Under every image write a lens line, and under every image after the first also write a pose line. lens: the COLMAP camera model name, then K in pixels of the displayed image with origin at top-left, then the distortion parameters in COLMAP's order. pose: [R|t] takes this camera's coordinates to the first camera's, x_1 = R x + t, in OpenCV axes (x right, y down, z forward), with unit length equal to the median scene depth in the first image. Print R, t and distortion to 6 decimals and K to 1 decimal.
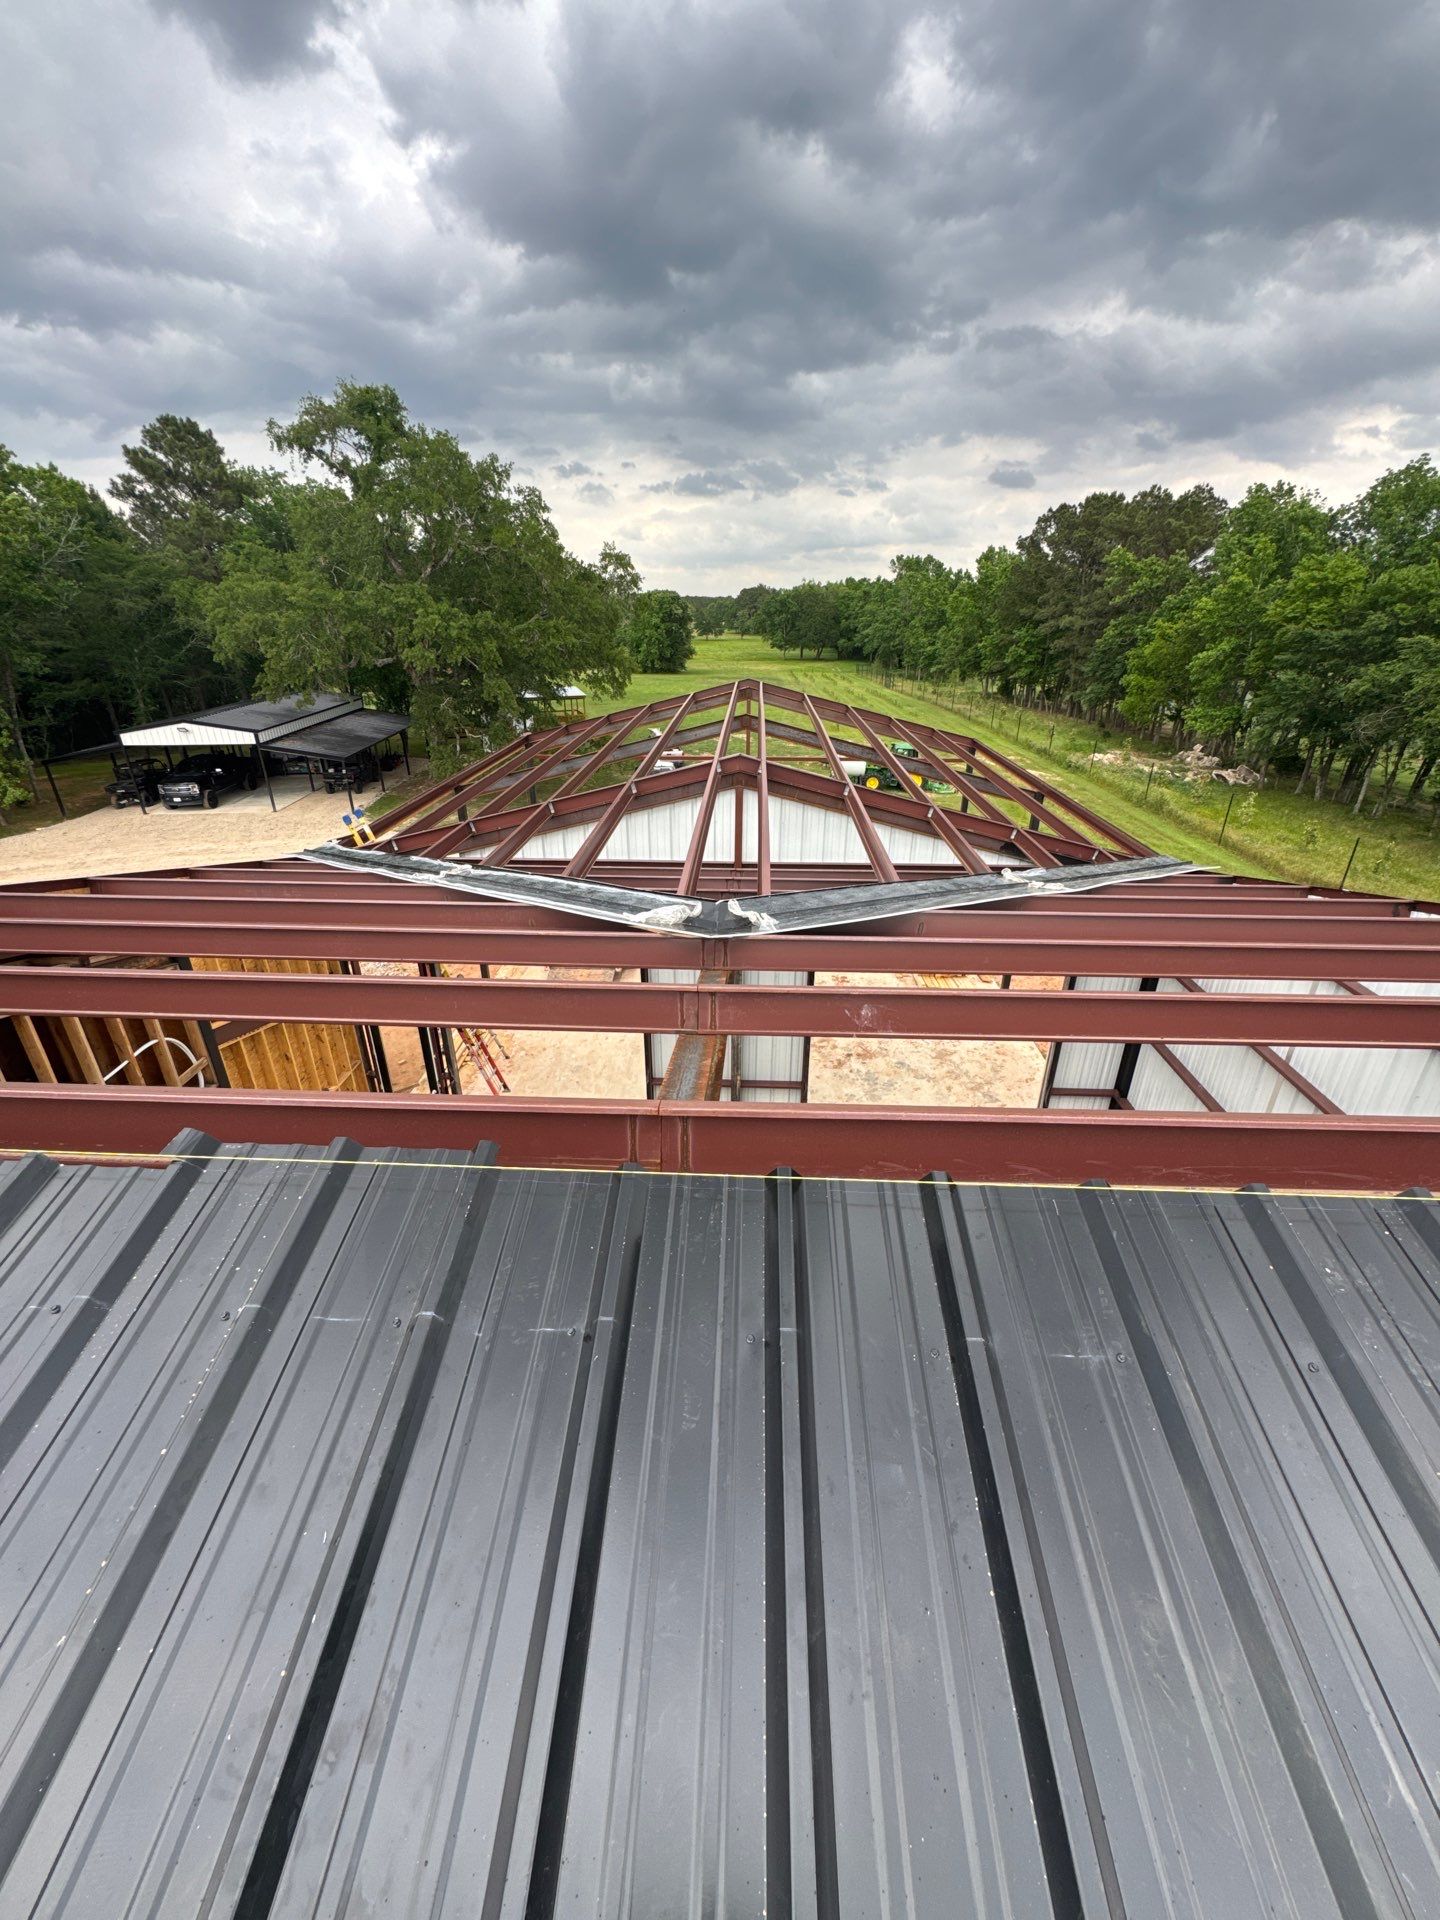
lens RADIAL K [[768.8, 0, 725.1], [0, 768.8, 958.8], [0, 0, 1]] dist [0.000791, -0.000174]
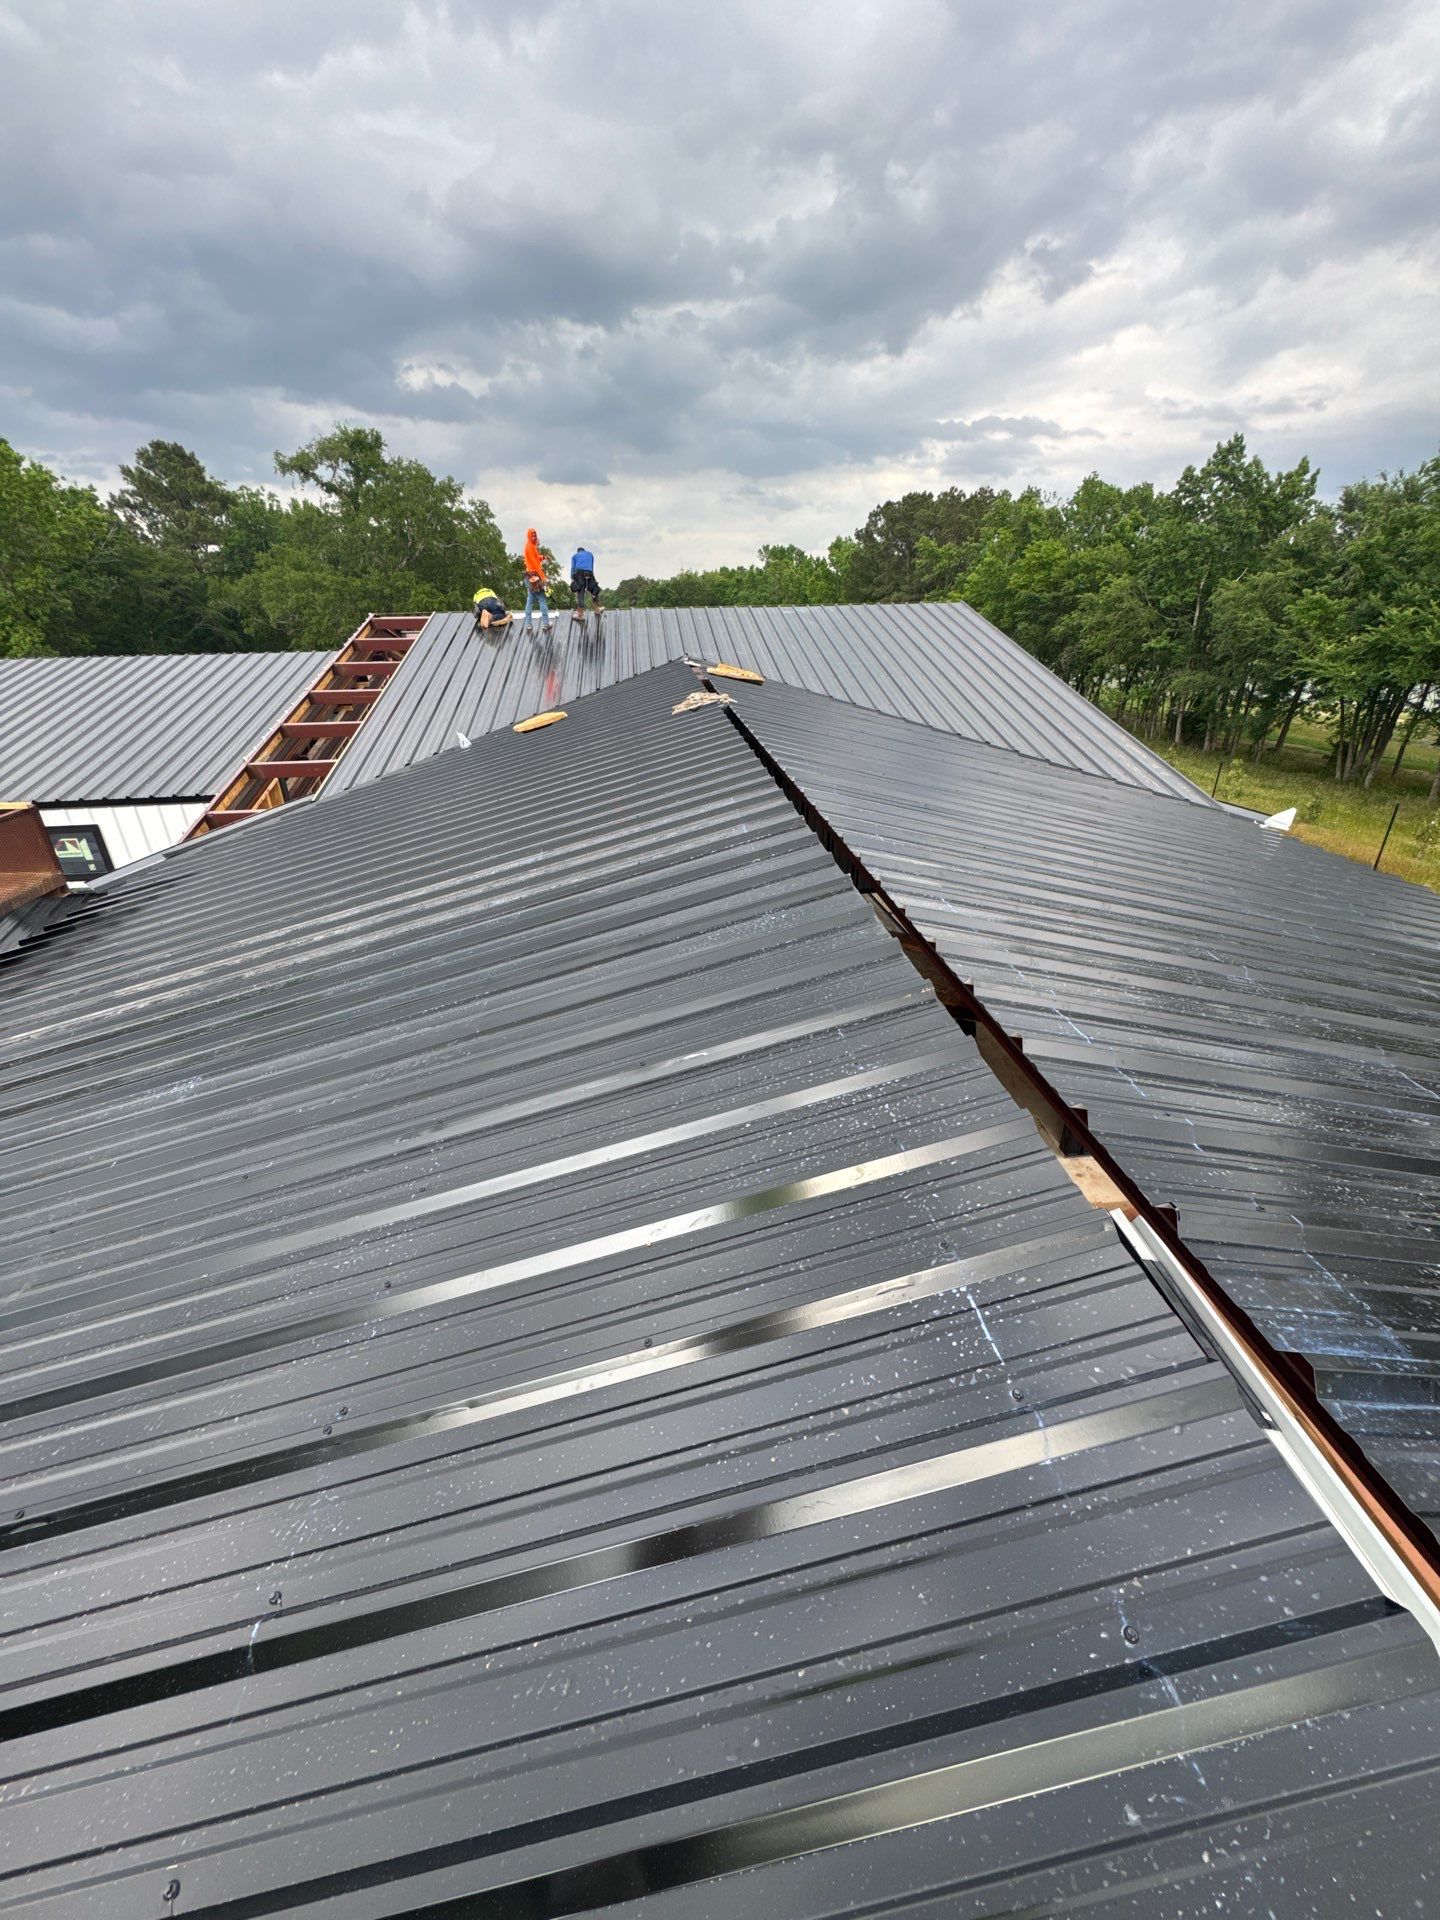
lens RADIAL K [[768.8, 0, 728.6], [0, 768.8, 959.1], [0, 0, 1]] dist [0.000791, -0.000174]
pose [[0.989055, -0.081574, 0.122947, -0.039087], [0.080493, 0.996660, 0.013743, 0.179095], [-0.123657, -0.003697, 0.992318, -0.341746]]
